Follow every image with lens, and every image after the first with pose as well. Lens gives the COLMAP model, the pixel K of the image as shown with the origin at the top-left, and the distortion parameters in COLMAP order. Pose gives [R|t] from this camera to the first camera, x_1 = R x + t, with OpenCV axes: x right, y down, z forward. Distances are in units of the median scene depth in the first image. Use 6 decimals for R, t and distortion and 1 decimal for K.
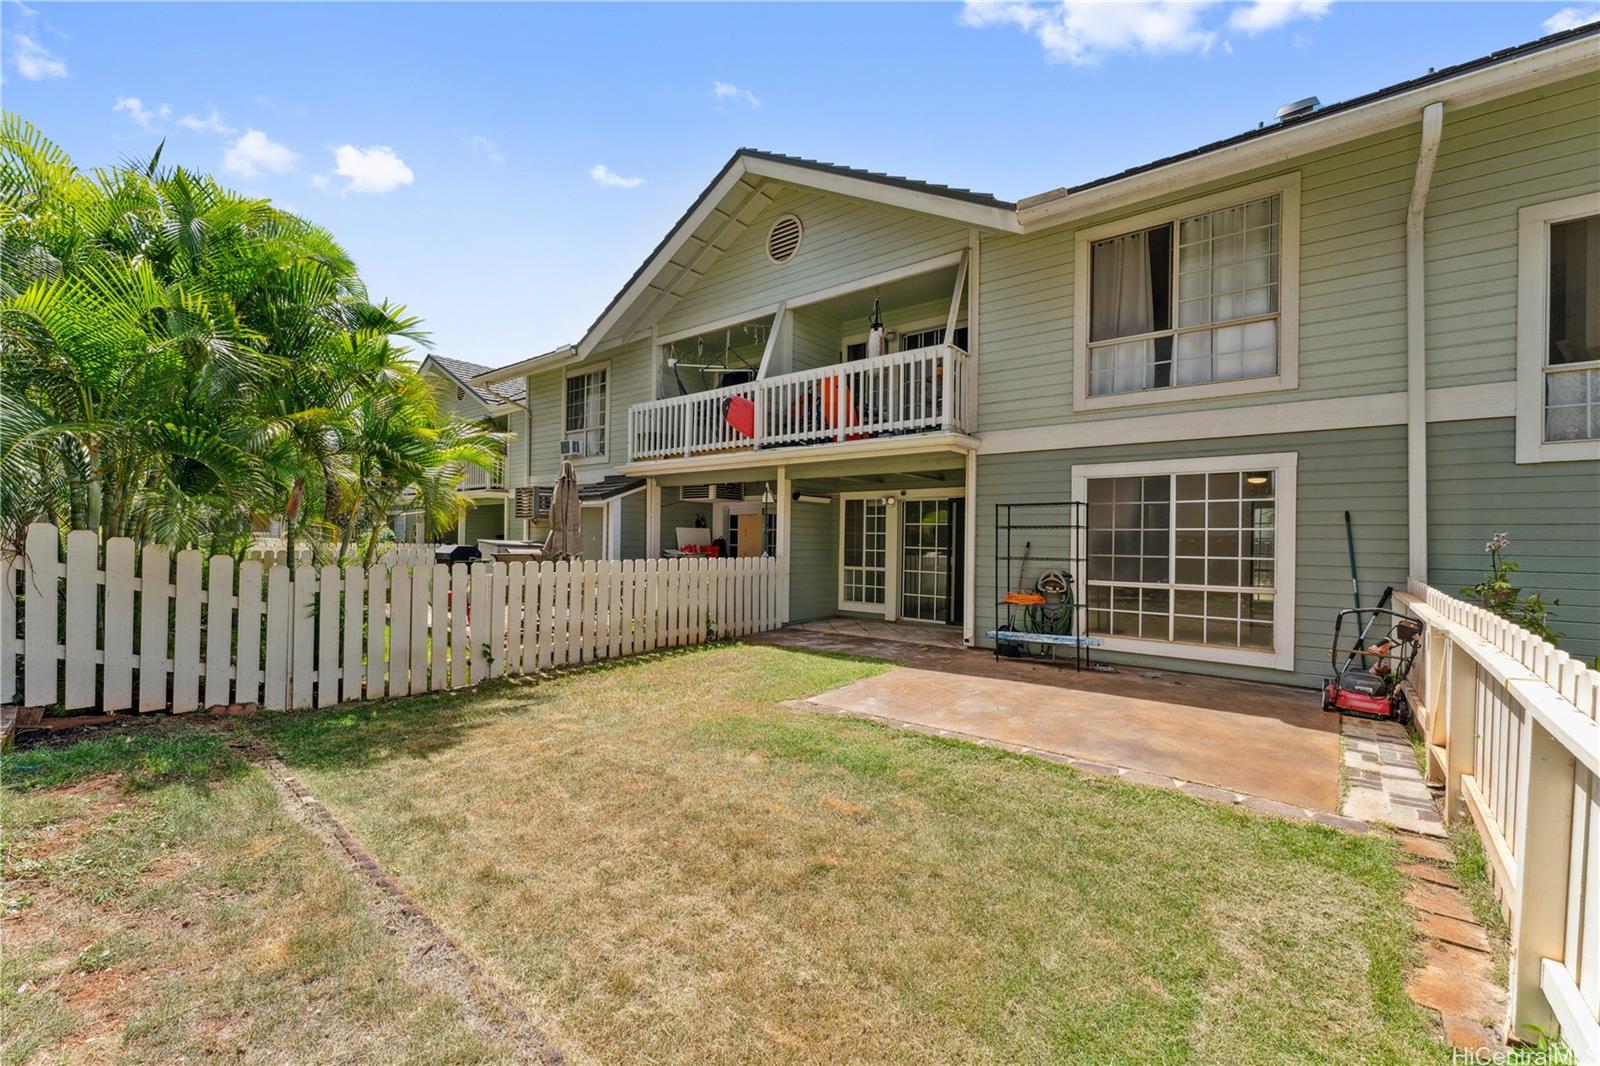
lens RADIAL K [[638.5, 0, 800.2], [0, 638.5, 537.8], [0, 0, 1]] dist [0.001960, 0.000107]
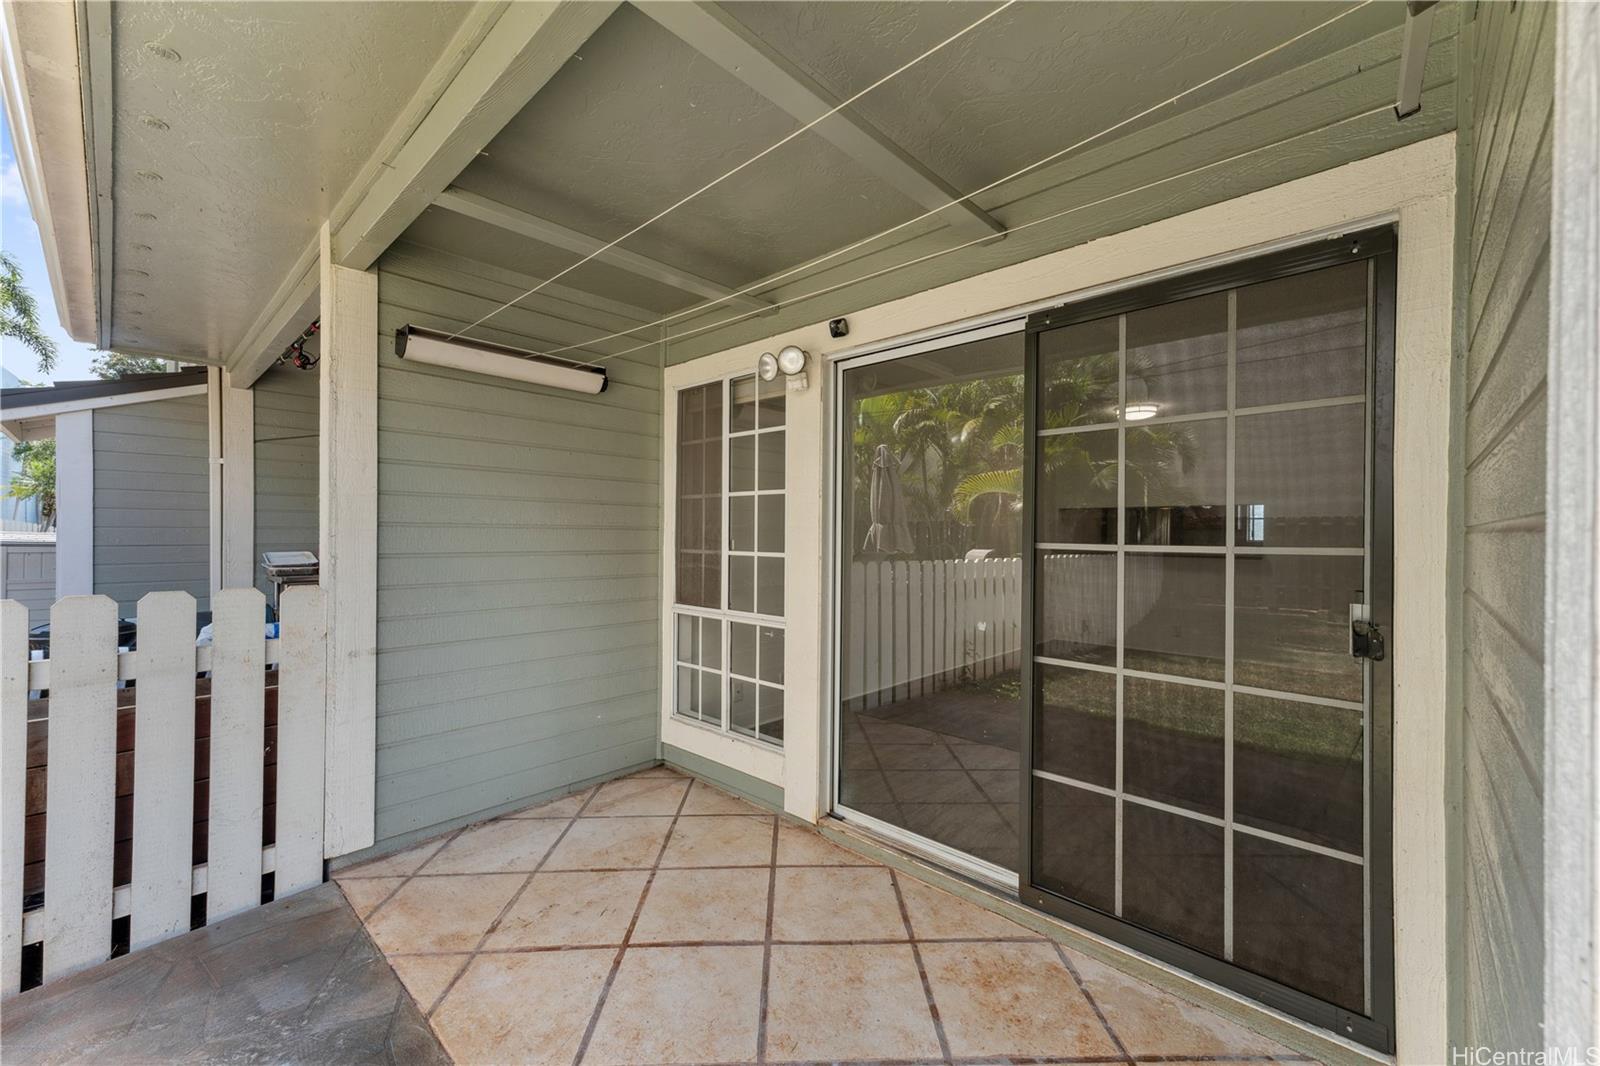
lens RADIAL K [[638.5, 0, 799.7], [0, 638.5, 534.2], [0, 0, 1]] dist [0.001960, 0.000107]
pose [[0.996655, -0.008378, -0.081291, 0.158063], [0.008603, 0.999960, 0.002416, 0.010636], [0.081268, -0.003108, 0.996687, 0.711373]]
